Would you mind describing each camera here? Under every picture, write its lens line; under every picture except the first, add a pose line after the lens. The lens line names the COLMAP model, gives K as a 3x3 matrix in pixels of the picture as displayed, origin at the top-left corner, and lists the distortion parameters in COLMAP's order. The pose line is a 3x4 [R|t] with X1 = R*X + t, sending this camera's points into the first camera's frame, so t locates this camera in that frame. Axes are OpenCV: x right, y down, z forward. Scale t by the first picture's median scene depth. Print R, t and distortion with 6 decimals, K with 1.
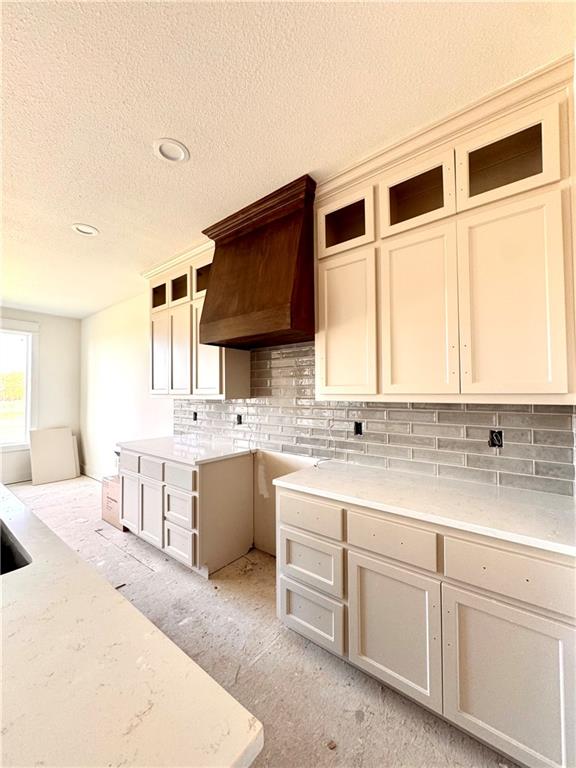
lens RADIAL K [[308.1, 0, 289.8], [0, 308.1, 385.2], [0, 0, 1]] dist [-0.005430, 0.000302]
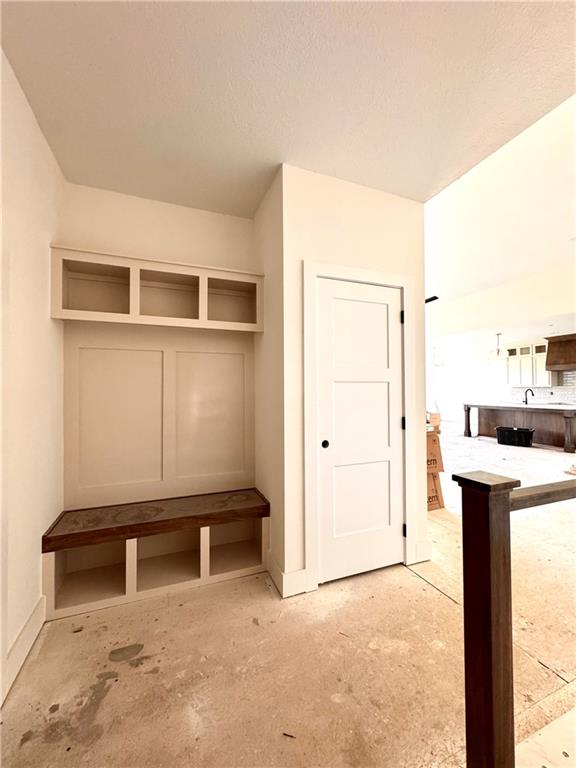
lens RADIAL K [[308.1, 0, 289.6], [0, 308.1, 382.0], [0, 0, 1]] dist [-0.005430, 0.000302]
pose [[0.866300, -0.007034, -0.499475, -1.270677], [0.010257, 0.999941, 0.003707, -0.056689], [0.499419, -0.008334, 0.866321, -4.191228]]
